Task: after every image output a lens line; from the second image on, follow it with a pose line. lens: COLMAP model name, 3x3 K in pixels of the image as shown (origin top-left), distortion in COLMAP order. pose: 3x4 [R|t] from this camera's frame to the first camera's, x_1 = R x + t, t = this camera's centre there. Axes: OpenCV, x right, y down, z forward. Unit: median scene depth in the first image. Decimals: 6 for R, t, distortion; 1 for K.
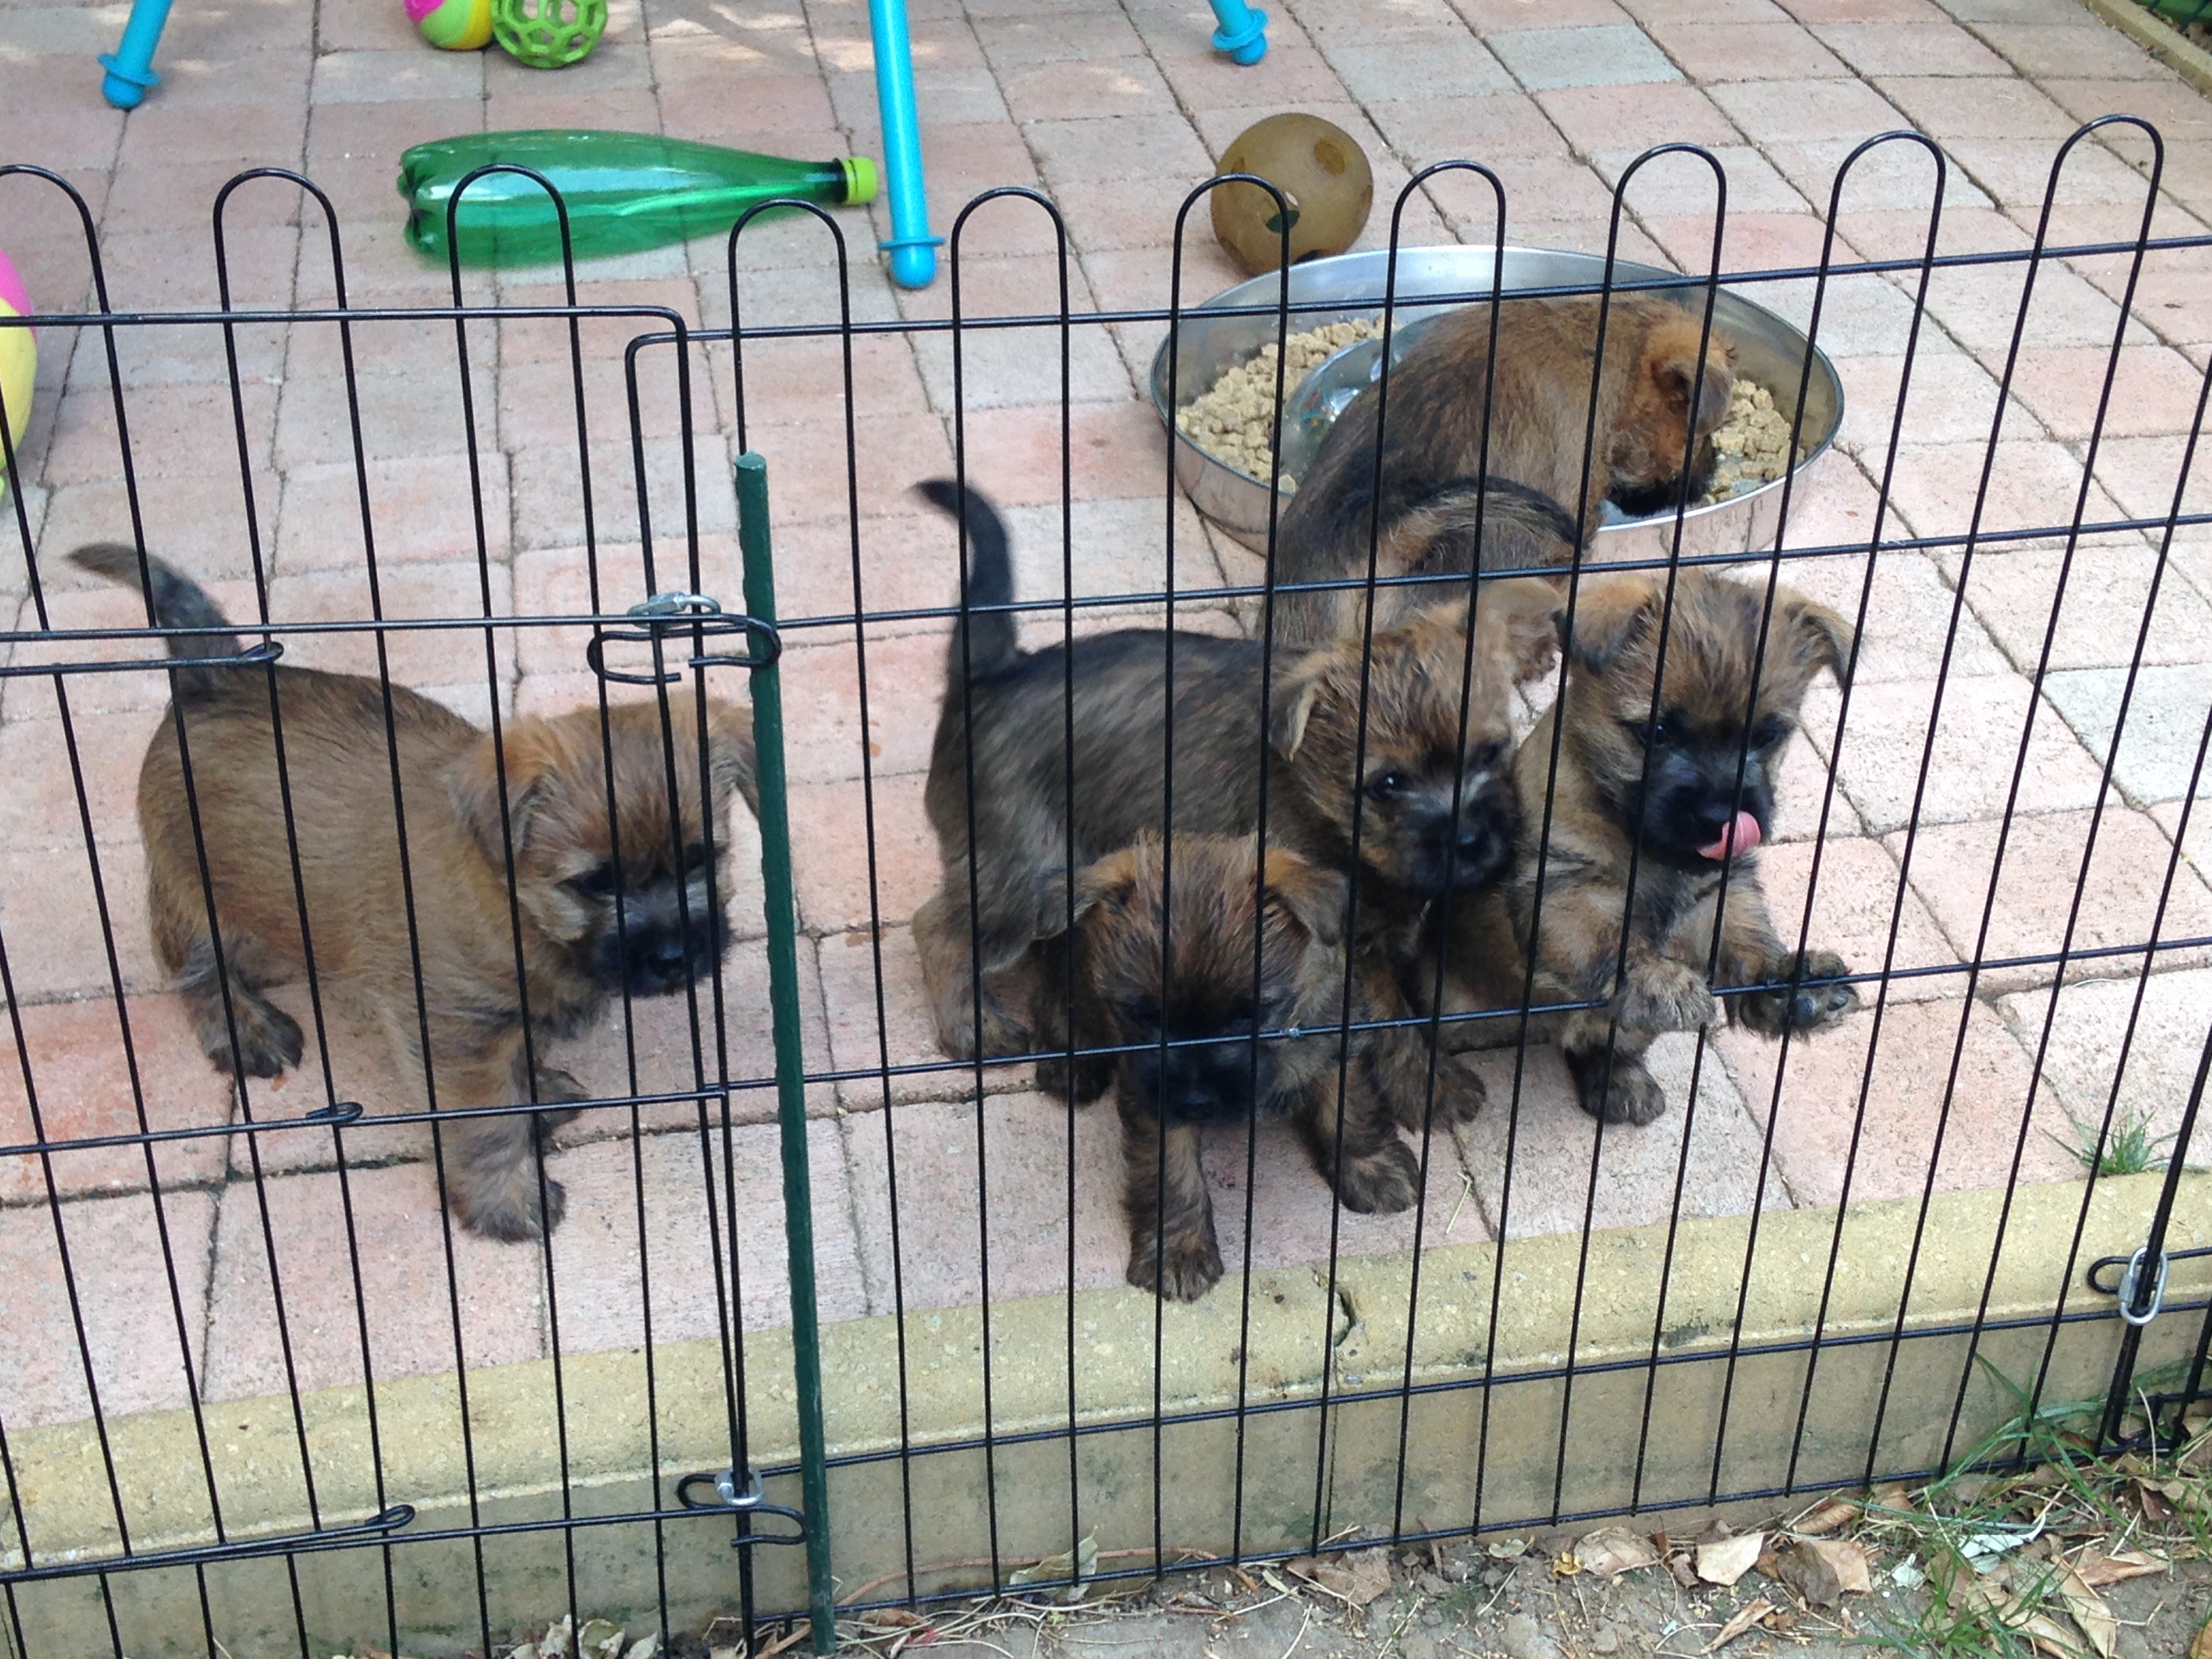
lens RADIAL K [[3186.6, 0, 1077.0], [0, 3186.6, 862.5], [0, 0, 1]] dist [0.244918, 0.000000]
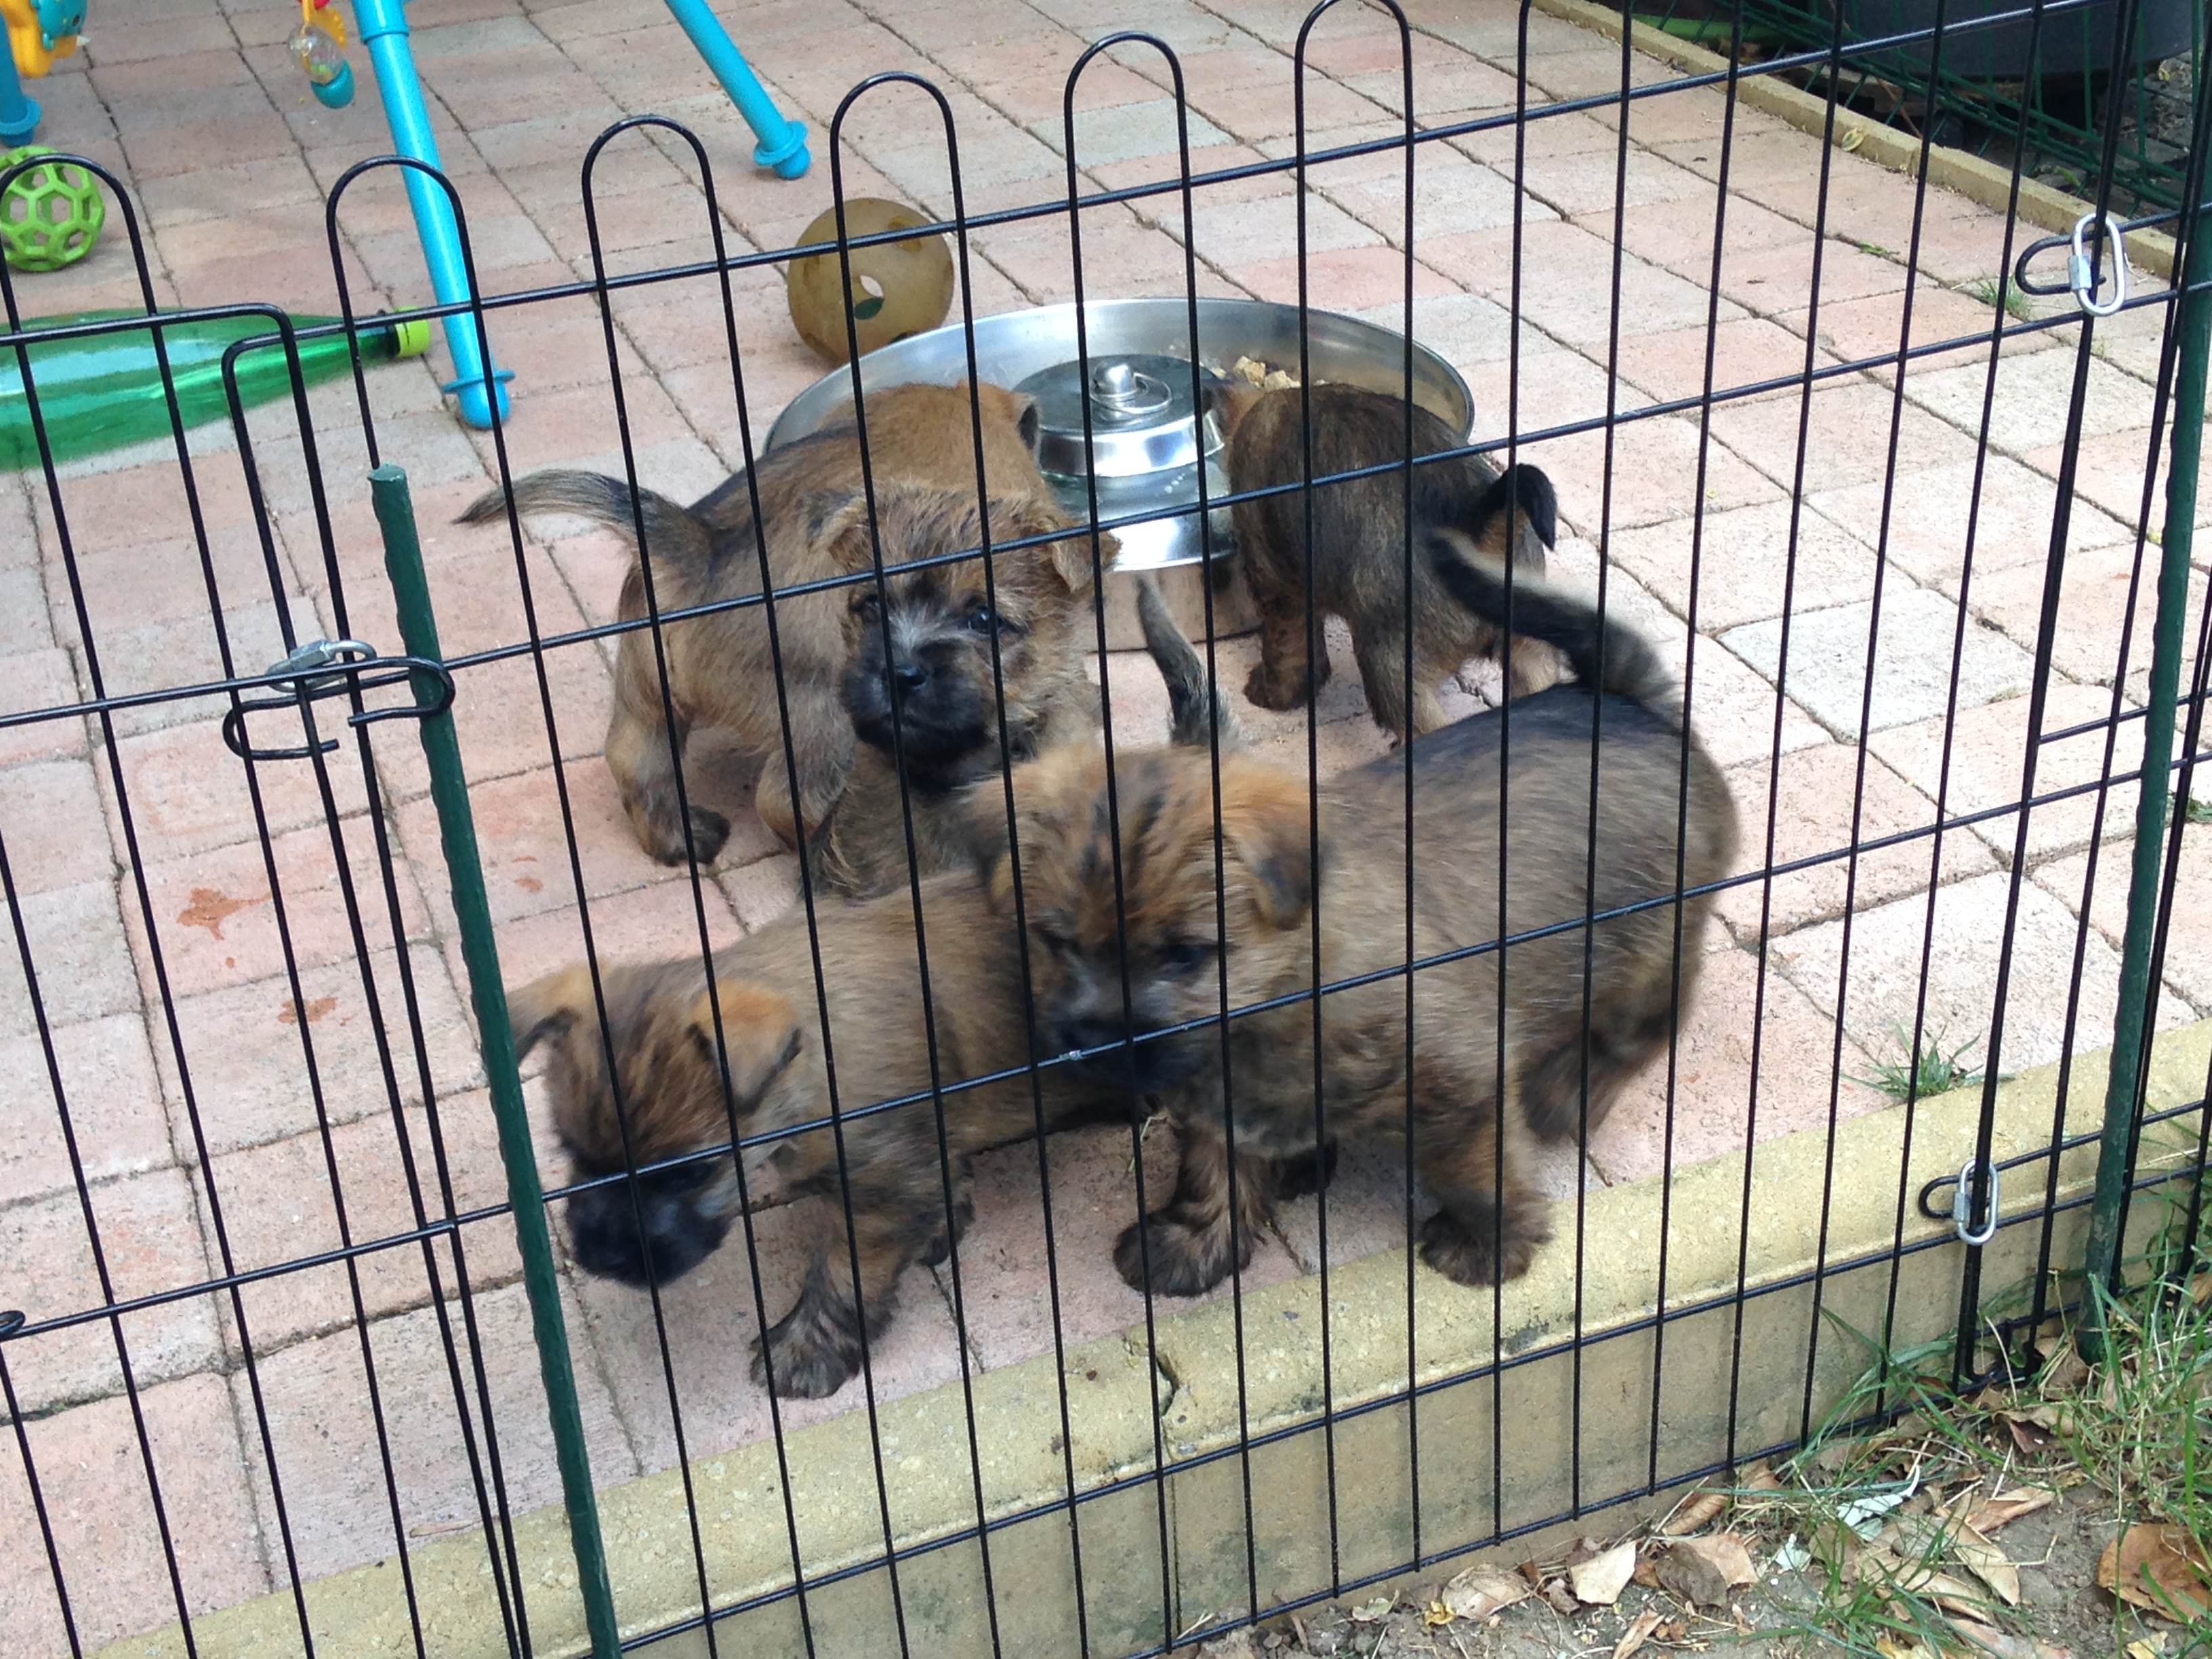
lens RADIAL K [[3186.6, 0, 1045.7], [0, 3186.6, 874.0], [0, 0, 1]] dist [0.244918, 0.000000]
pose [[0.981459, -0.152163, 0.116549, -0.033310], [0.159076, 0.985872, -0.052453, 0.041018], [-0.106921, 0.070021, 0.991799, 0.089089]]
